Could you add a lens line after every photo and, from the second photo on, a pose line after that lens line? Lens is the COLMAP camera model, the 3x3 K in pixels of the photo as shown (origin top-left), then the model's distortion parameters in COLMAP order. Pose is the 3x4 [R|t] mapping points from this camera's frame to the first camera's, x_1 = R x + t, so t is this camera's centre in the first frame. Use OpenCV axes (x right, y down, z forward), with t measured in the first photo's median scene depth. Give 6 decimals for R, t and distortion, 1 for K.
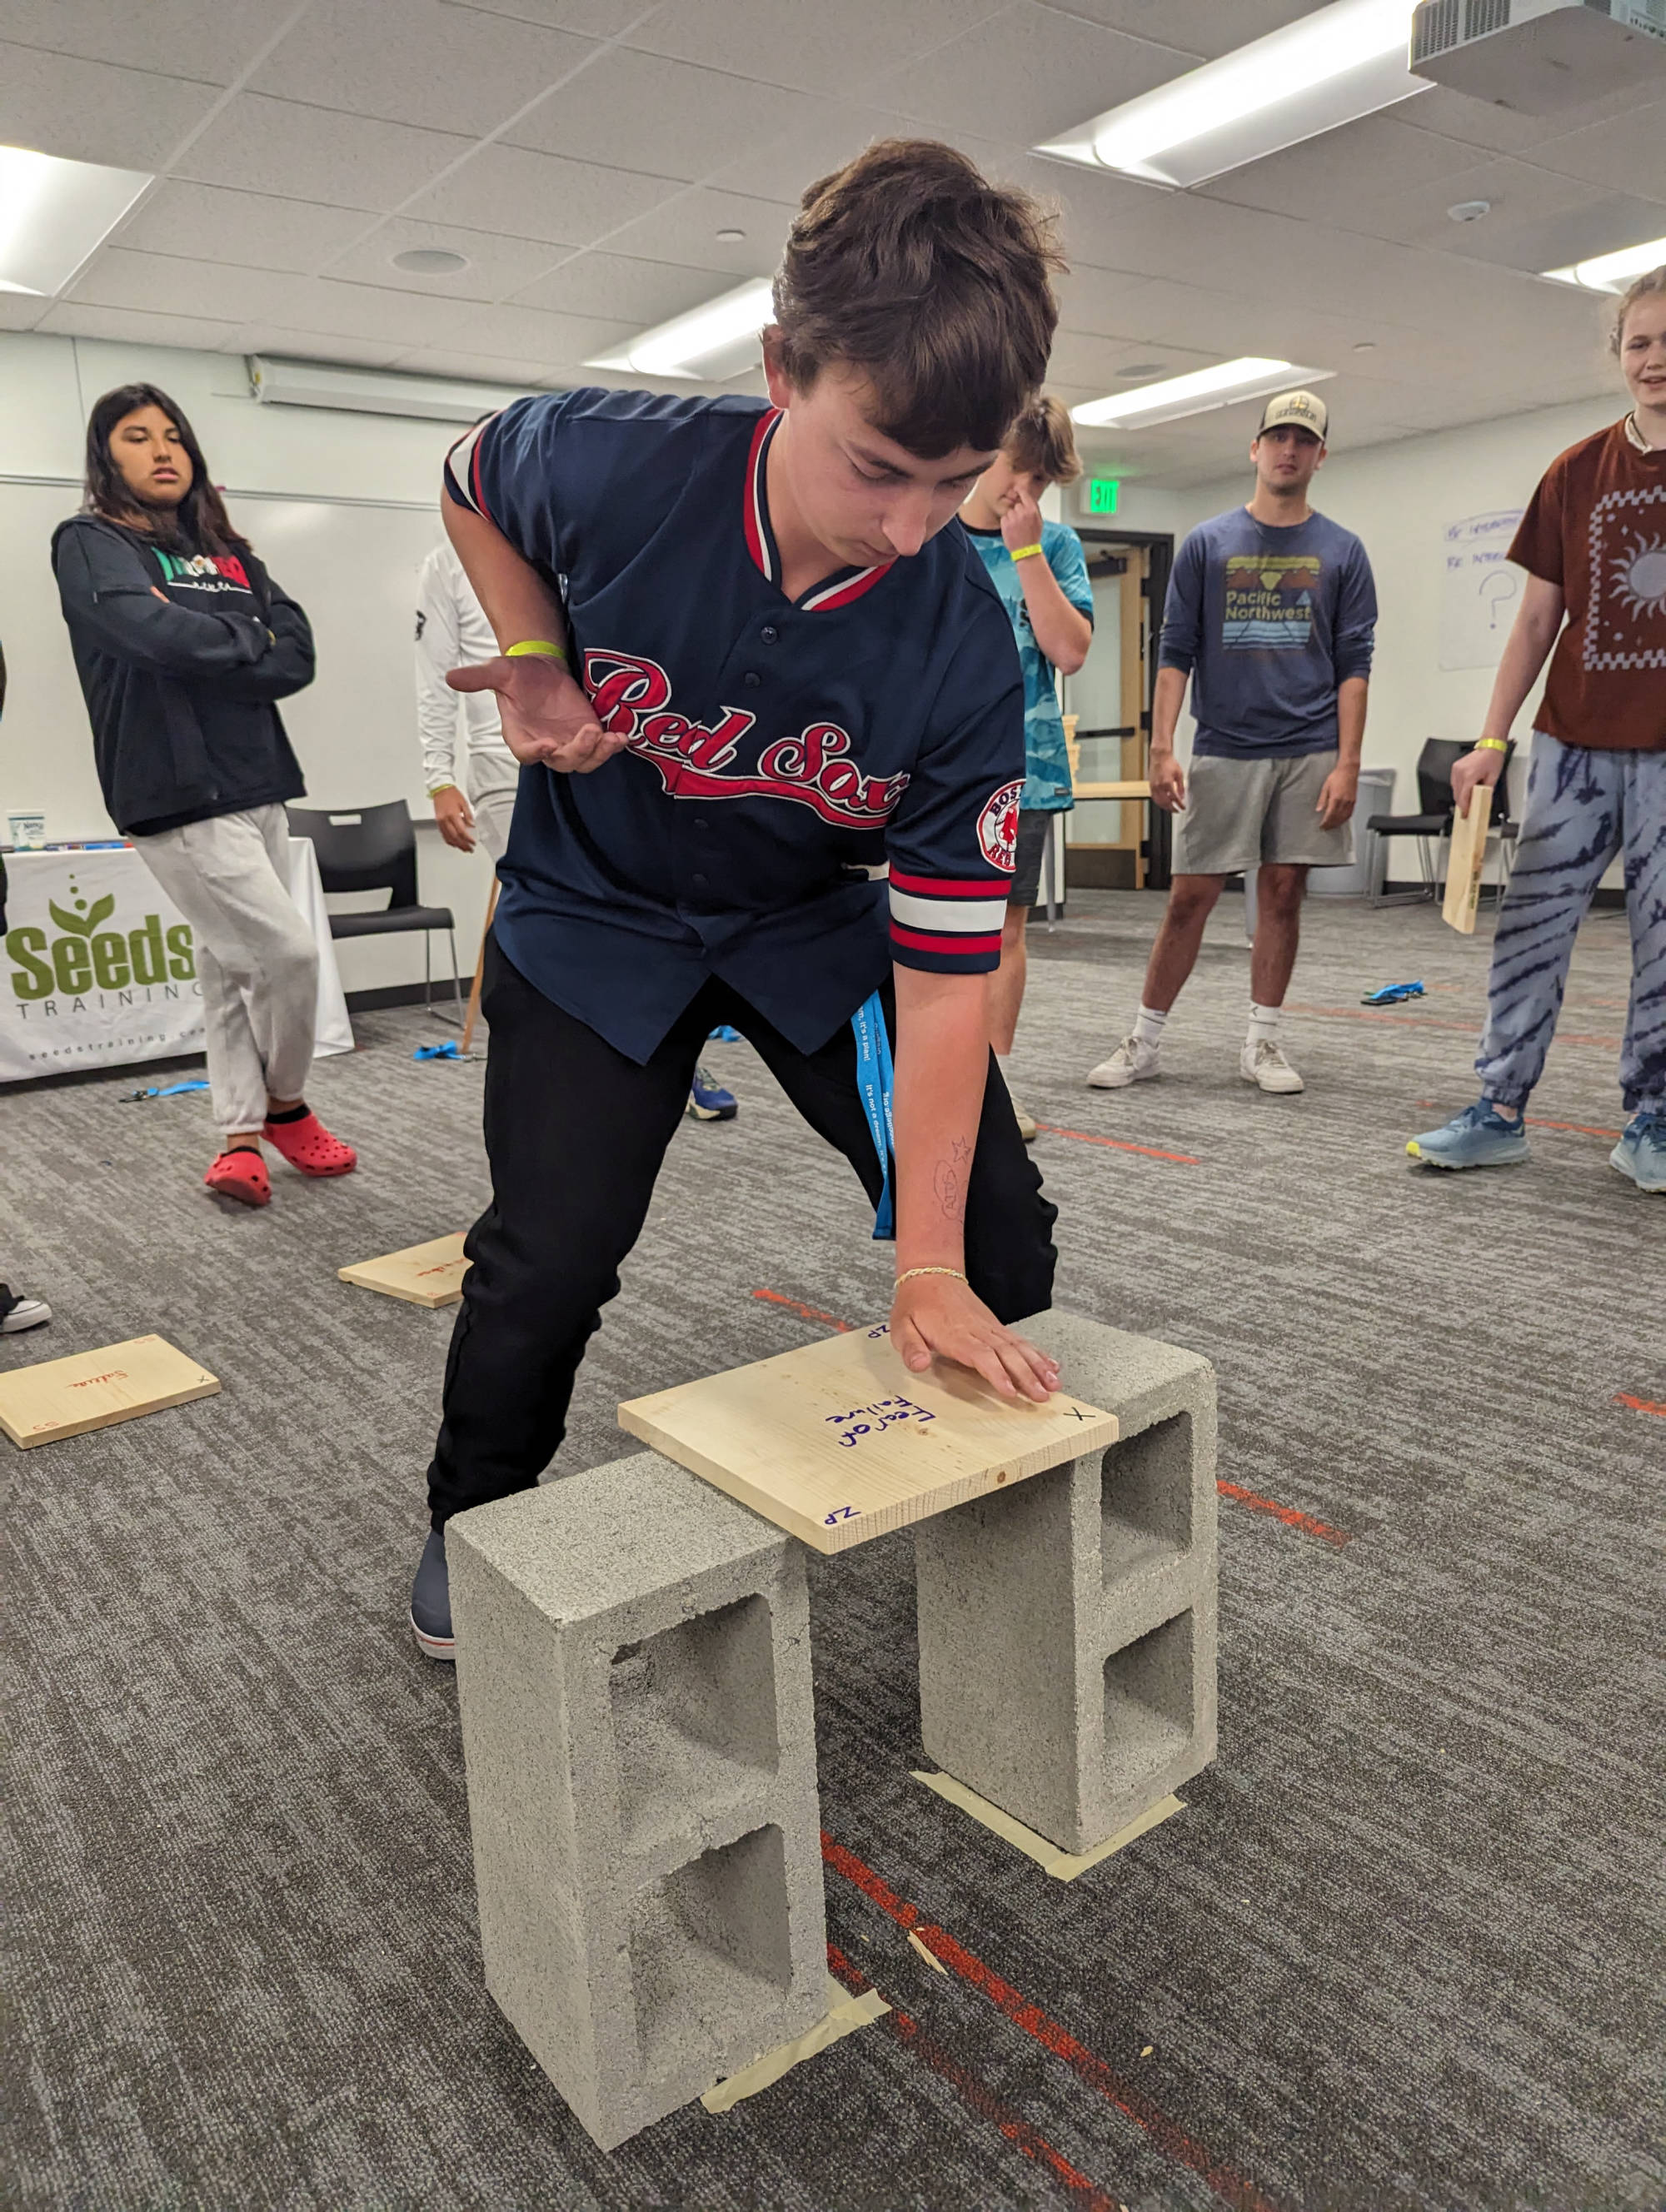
lens RADIAL K [[1549.4, 0, 822.8], [0, 1549.4, 1068.3], [0, 0, 1]] dist [0.049019, -0.050778]
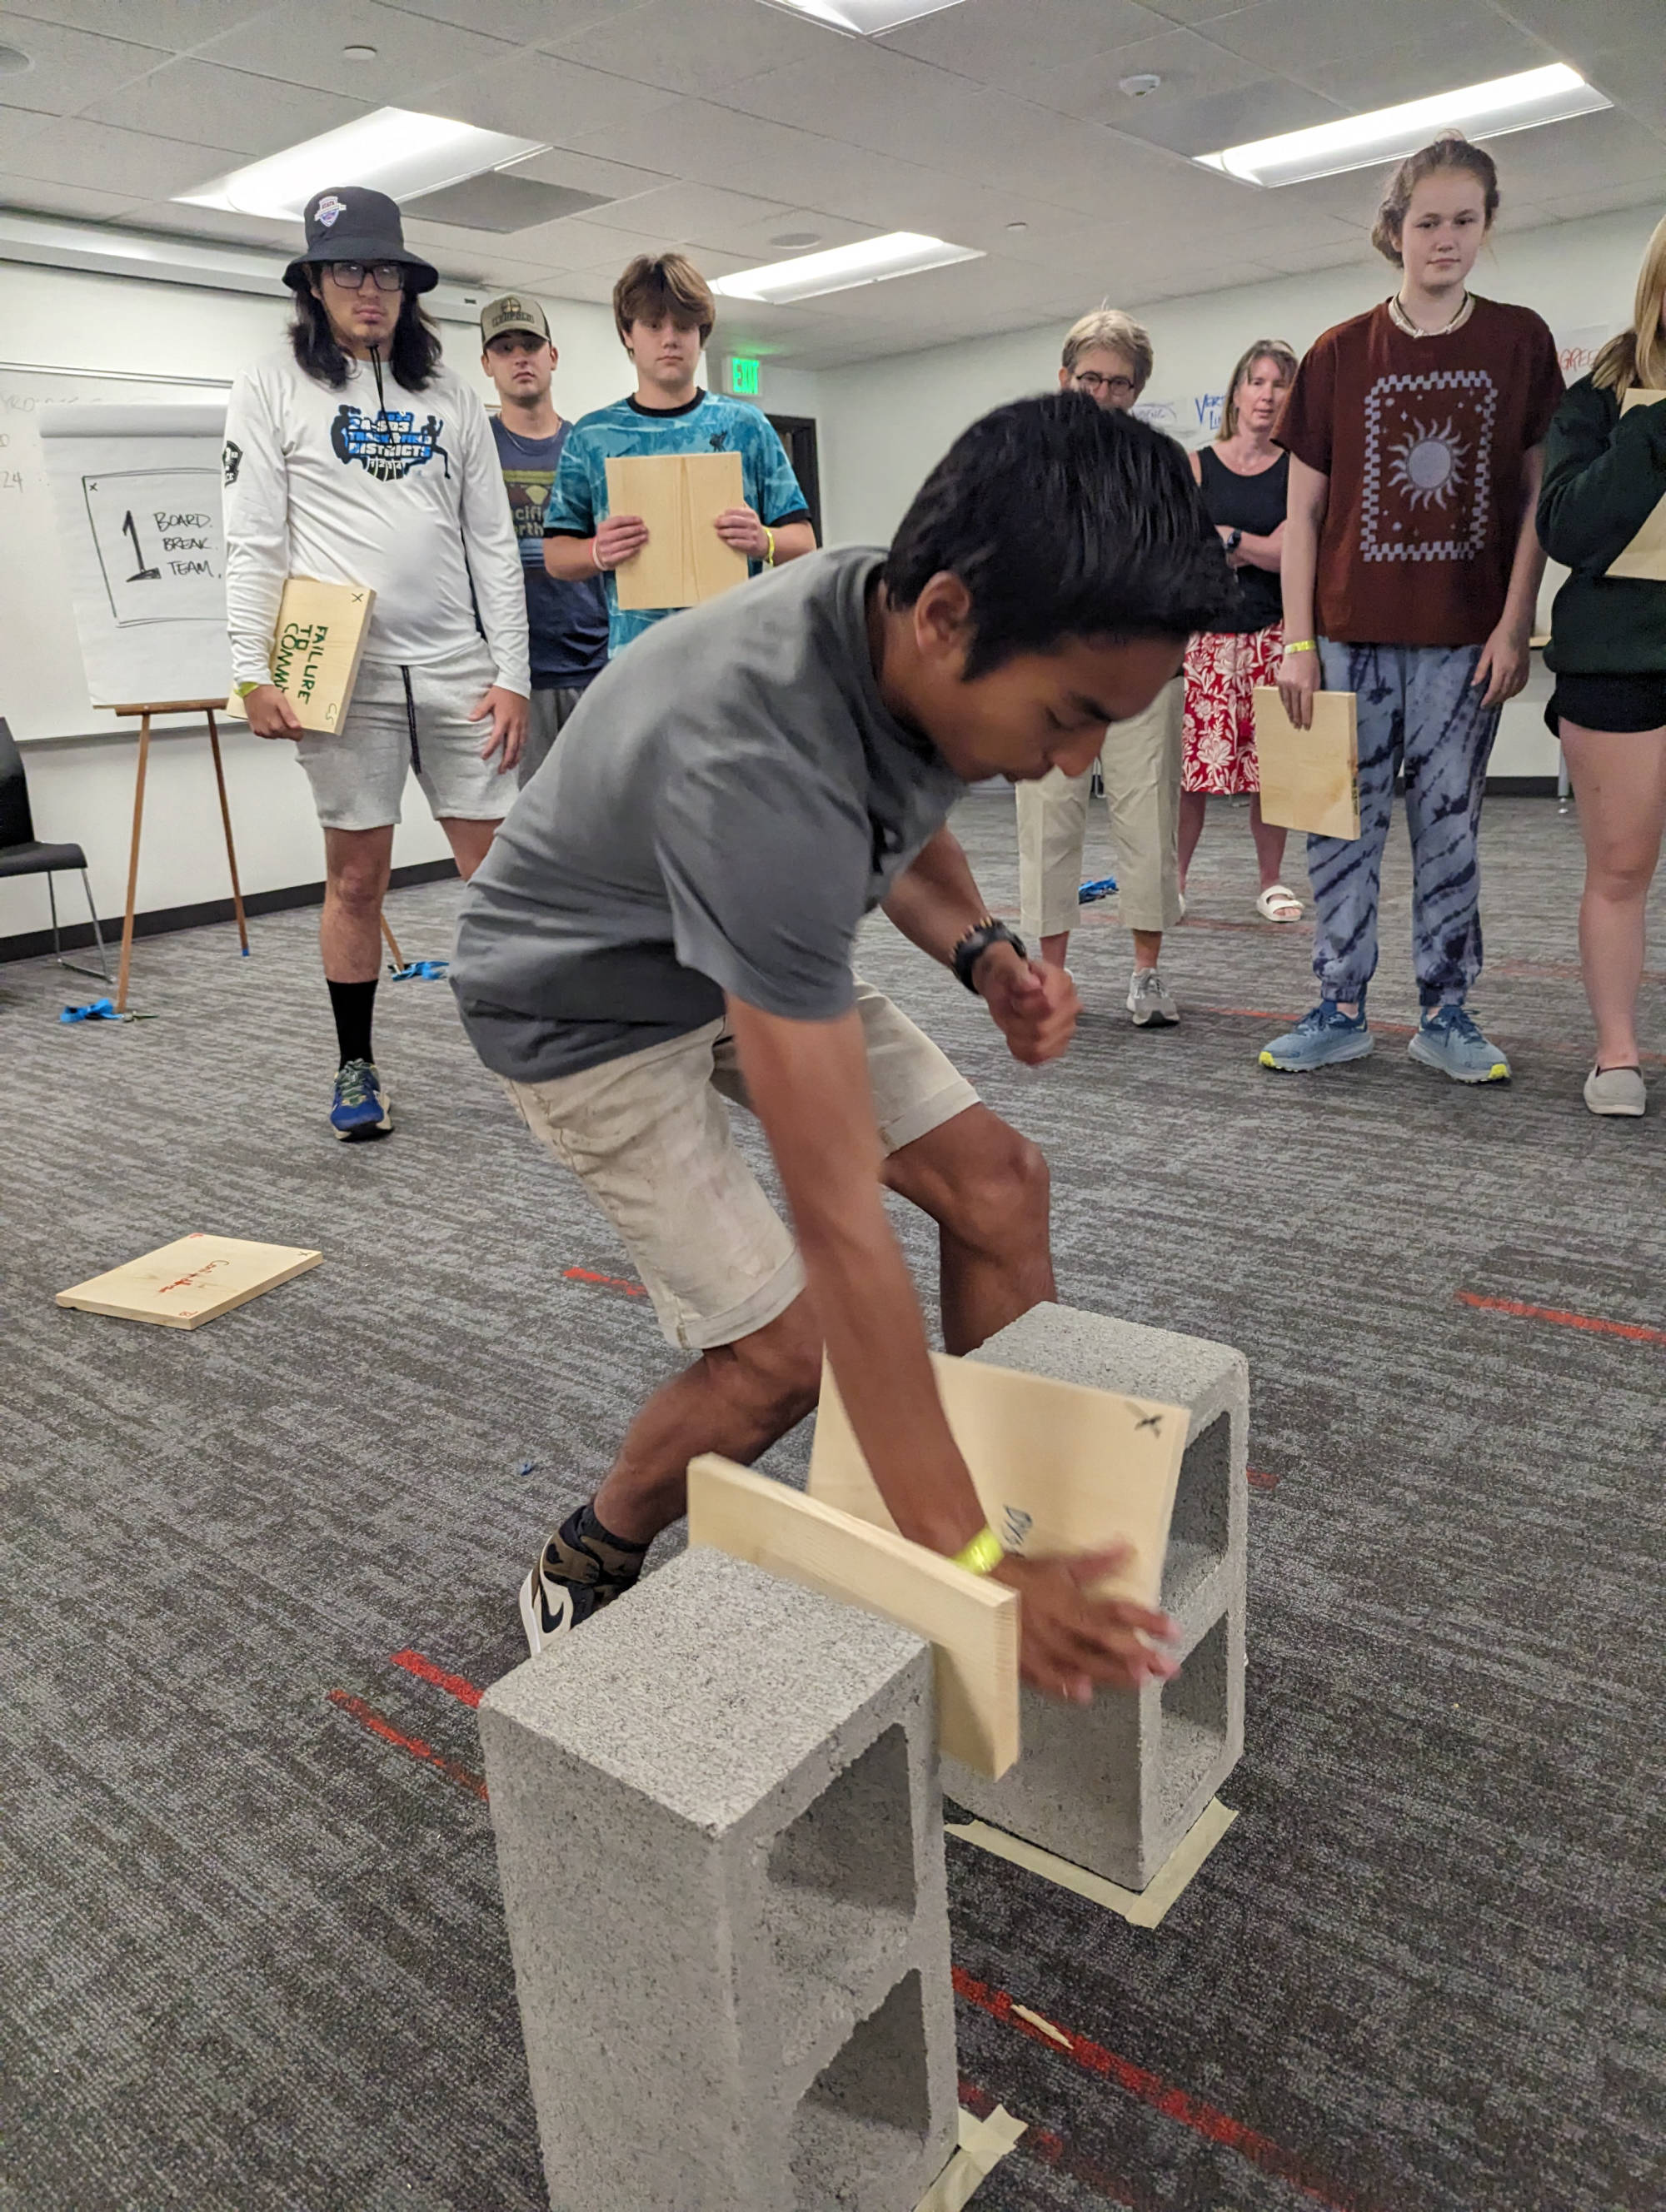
lens RADIAL K [[1547.7, 0, 832.1], [0, 1547.7, 1104.7], [0, 0, 1]] dist [0.050236, -0.047742]
pose [[0.969707, -0.082266, 0.230002, -0.129603], [0.062109, 0.993675, 0.093557, -0.040581], [-0.236244, -0.076437, 0.968683, 0.119549]]
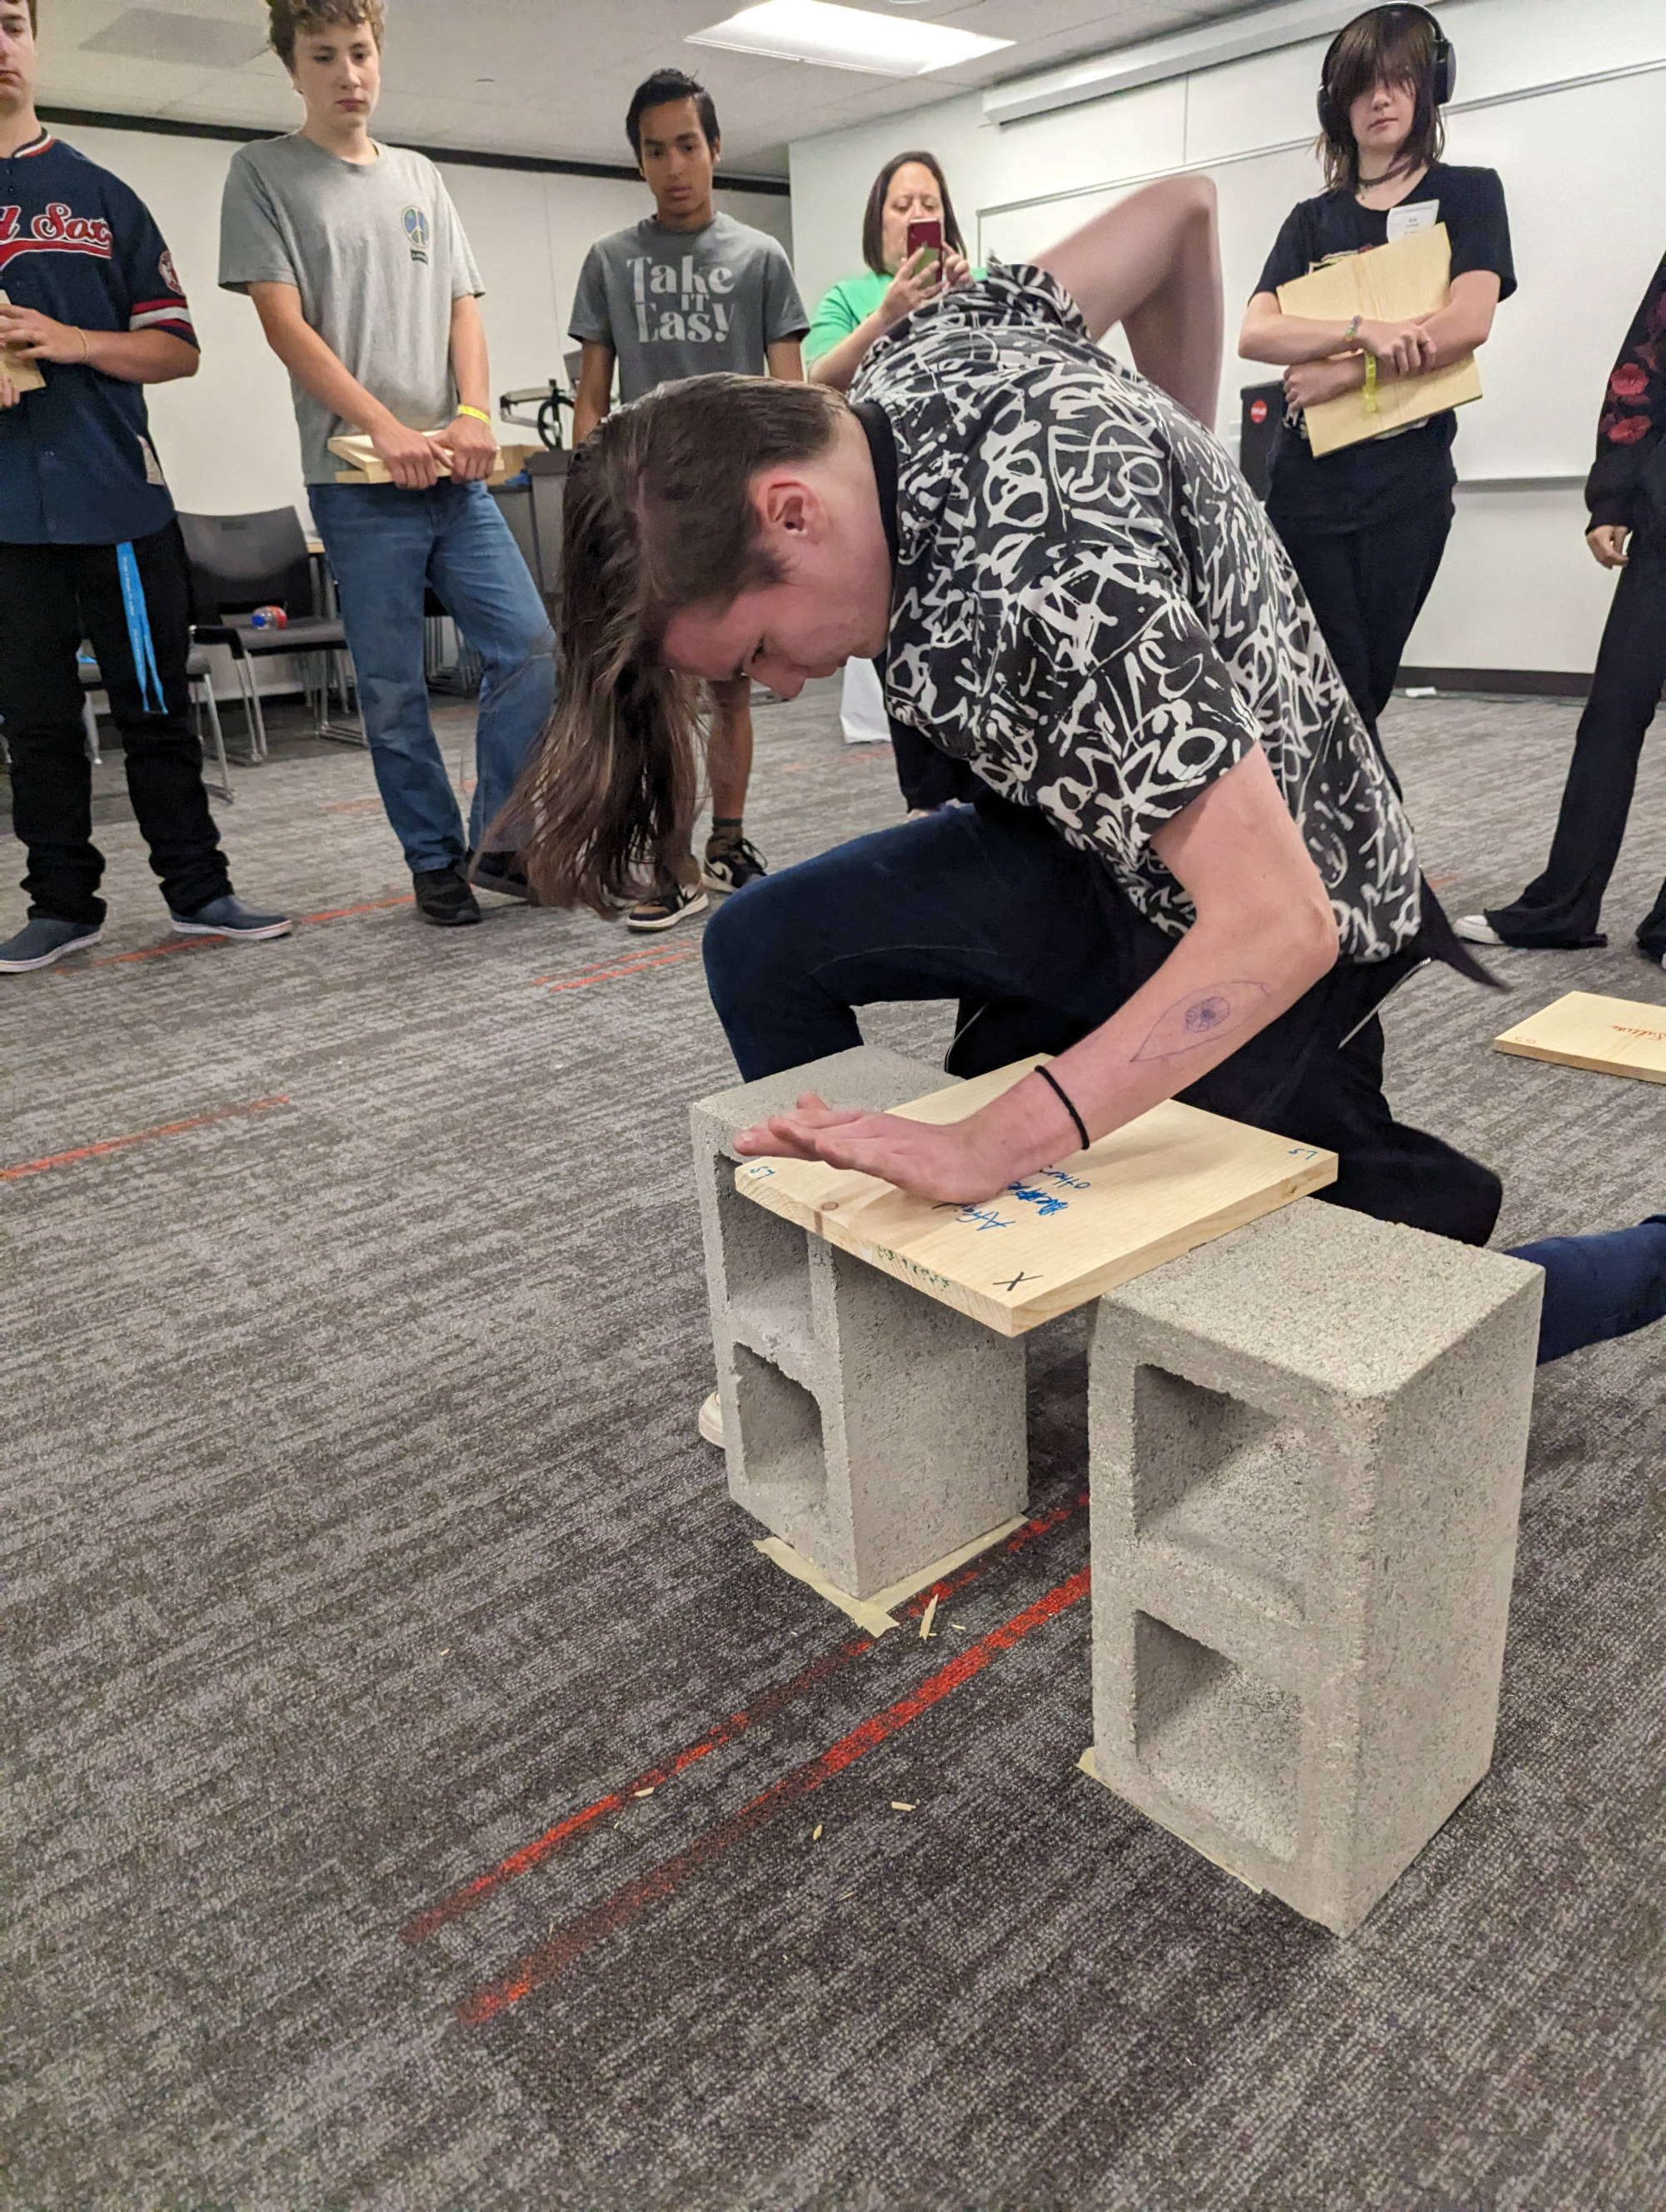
lens RADIAL K [[1585.8, 0, 834.0], [0, 1585.8, 1070.4], [0, 0, 1]] dist [0.036718, -0.004254]
pose [[0.087601, 0.381028, -0.920404, 0.519893], [-0.152620, 0.918181, 0.365582, -0.083883], [0.984395, 0.108447, 0.138586, 0.455979]]
